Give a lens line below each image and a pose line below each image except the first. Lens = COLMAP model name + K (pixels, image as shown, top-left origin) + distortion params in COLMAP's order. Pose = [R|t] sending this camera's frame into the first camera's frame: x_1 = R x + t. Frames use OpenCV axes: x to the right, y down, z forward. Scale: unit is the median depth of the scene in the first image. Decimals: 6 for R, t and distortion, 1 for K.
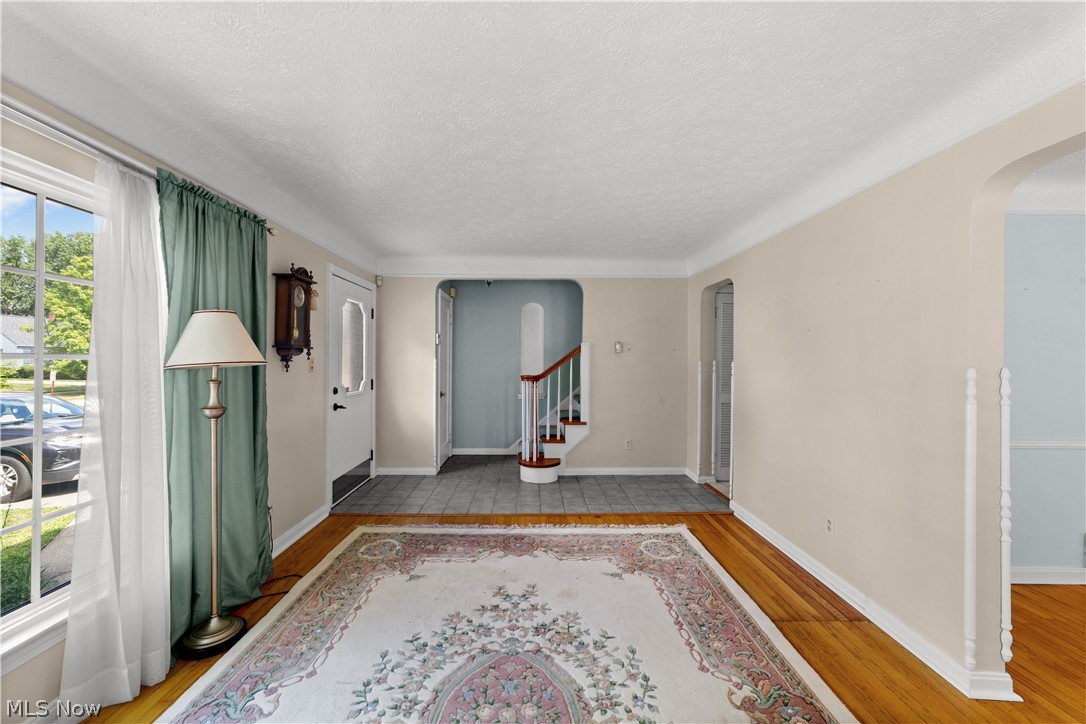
lens RADIAL K [[417.7, 0, 540.4], [0, 417.7, 356.0], [0, 0, 1]] dist [-0.002360, 0.000348]
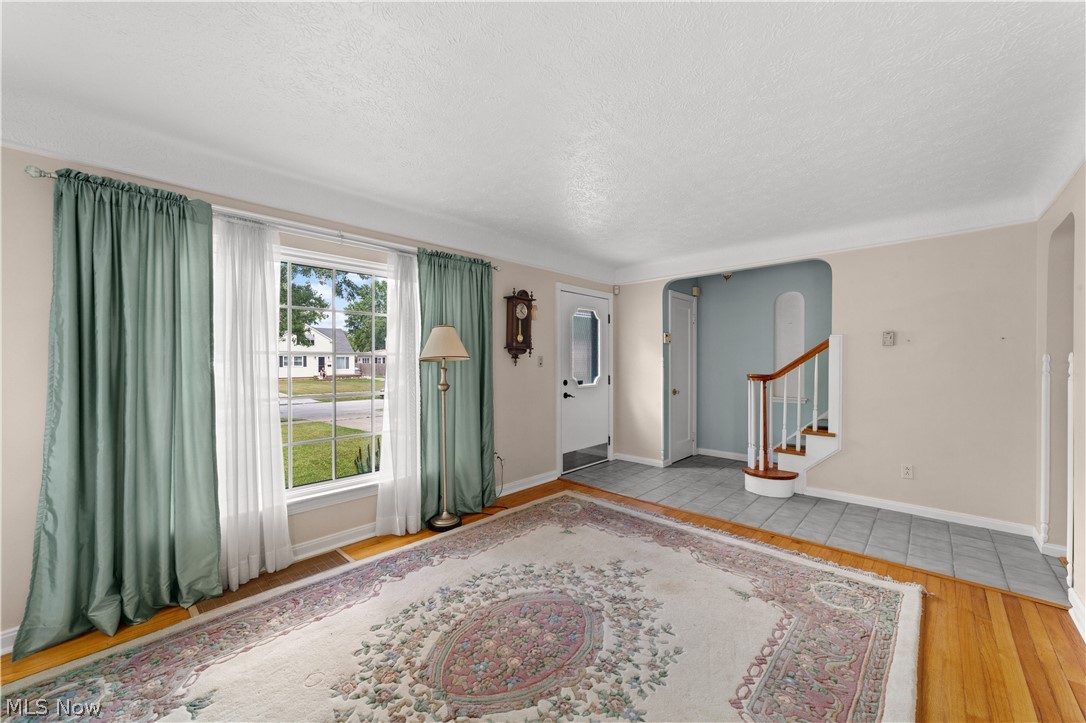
lens RADIAL K [[417.2, 0, 543.0], [0, 417.2, 361.5], [0, 0, 1]] dist [-0.001805, 0.000321]
pose [[0.710048, -0.006917, -0.704120, 0.433742], [0.008929, 0.999960, -0.000820, 0.024723], [0.704097, -0.005705, 0.710081, 0.067854]]
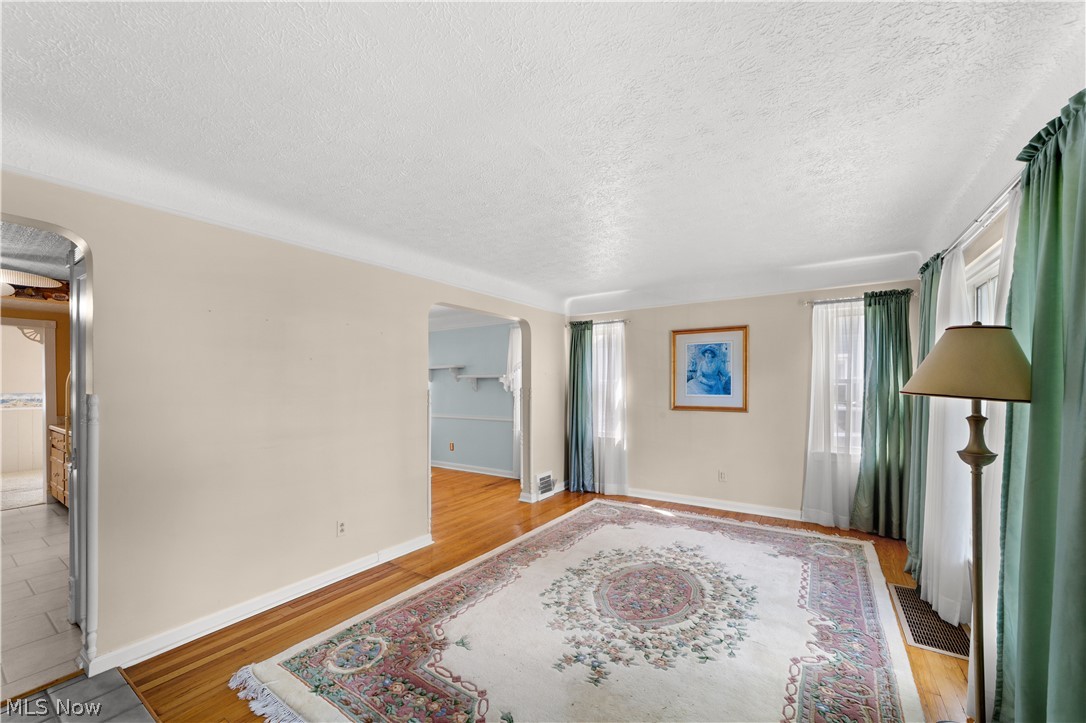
lens RADIAL K [[421.8, 0, 543.7], [0, 421.8, 385.3], [0, 0, 1]] dist [0.000814, 0.000151]
pose [[-0.818749, -0.002820, 0.574145, -0.379173], [-0.002183, 0.999996, 0.001799, 0.001035], [-0.574148, 0.000219, -0.818751, 1.376678]]
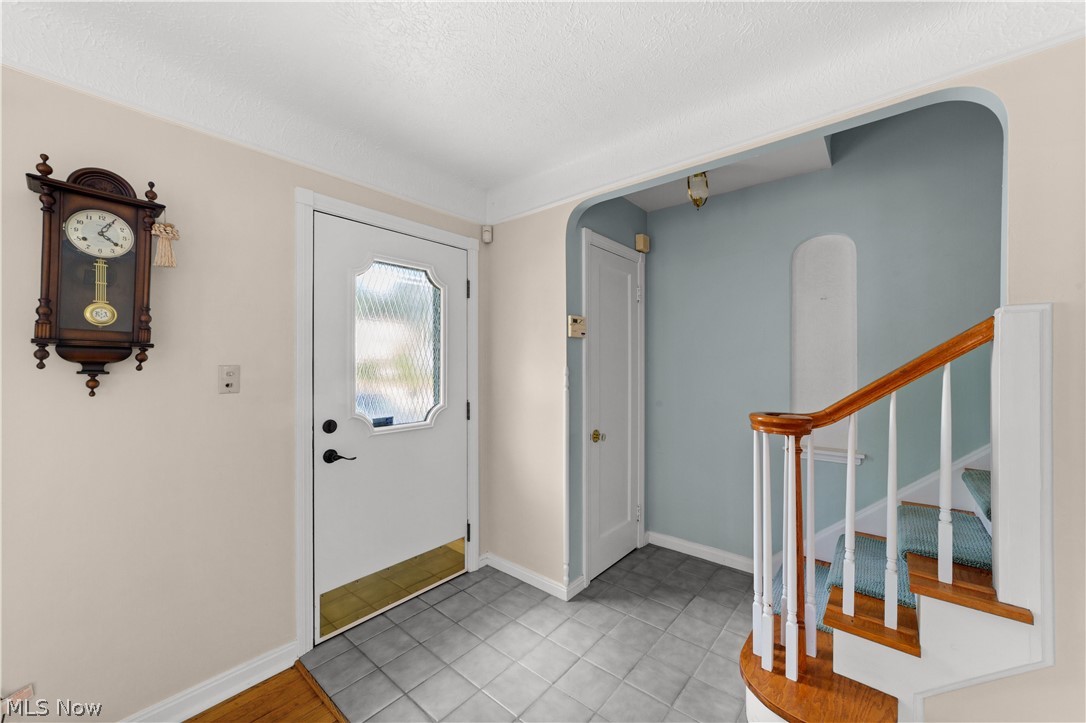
lens RADIAL K [[412.9, 0, 539.7], [0, 412.9, 359.7], [0, 0, 1]] dist [-0.008119, 0.000122]
pose [[0.743204, -0.012761, -0.668944, 0.087472], [0.009237, 0.999919, -0.008811, 0.004967], [0.669001, 0.000369, 0.743261, 0.968948]]
